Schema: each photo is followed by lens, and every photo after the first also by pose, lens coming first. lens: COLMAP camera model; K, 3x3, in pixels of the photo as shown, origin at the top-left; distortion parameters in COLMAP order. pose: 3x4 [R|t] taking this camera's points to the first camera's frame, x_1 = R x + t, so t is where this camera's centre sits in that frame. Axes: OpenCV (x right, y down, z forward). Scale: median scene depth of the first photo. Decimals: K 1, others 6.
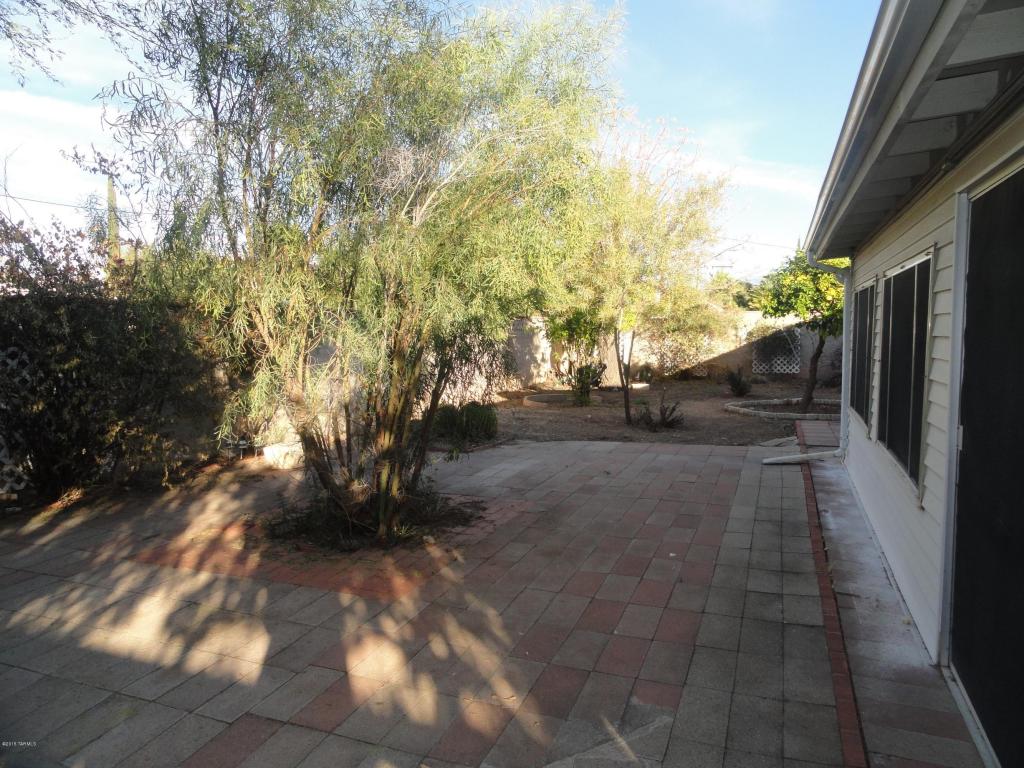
lens RADIAL K [[722.0, 0, 512.9], [0, 722.0, 384.7], [0, 0, 1]] dist [-0.013732, -0.001872]
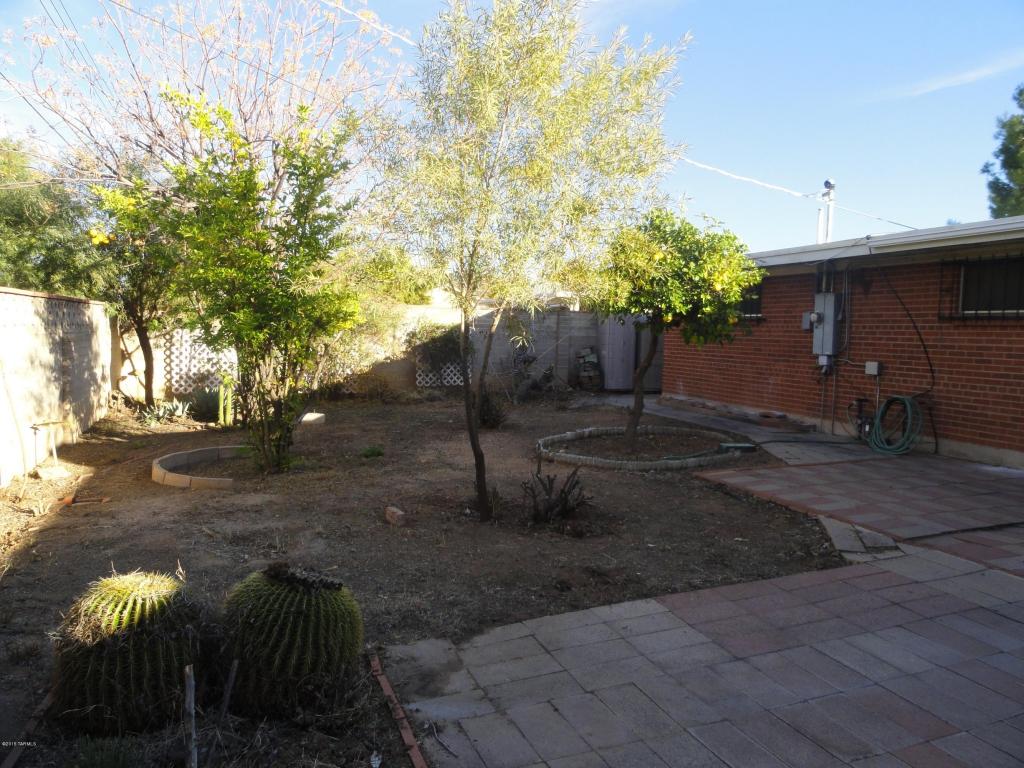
lens RADIAL K [[722.0, 0, 511.0], [0, 722.0, 383.7], [0, 0, 1]] dist [-0.013732, -0.001872]
pose [[0.751792, -0.036119, 0.658410, -0.091565], [0.035048, 0.999276, 0.014799, -0.026974], [-0.658468, 0.011950, 0.752514, 0.366330]]
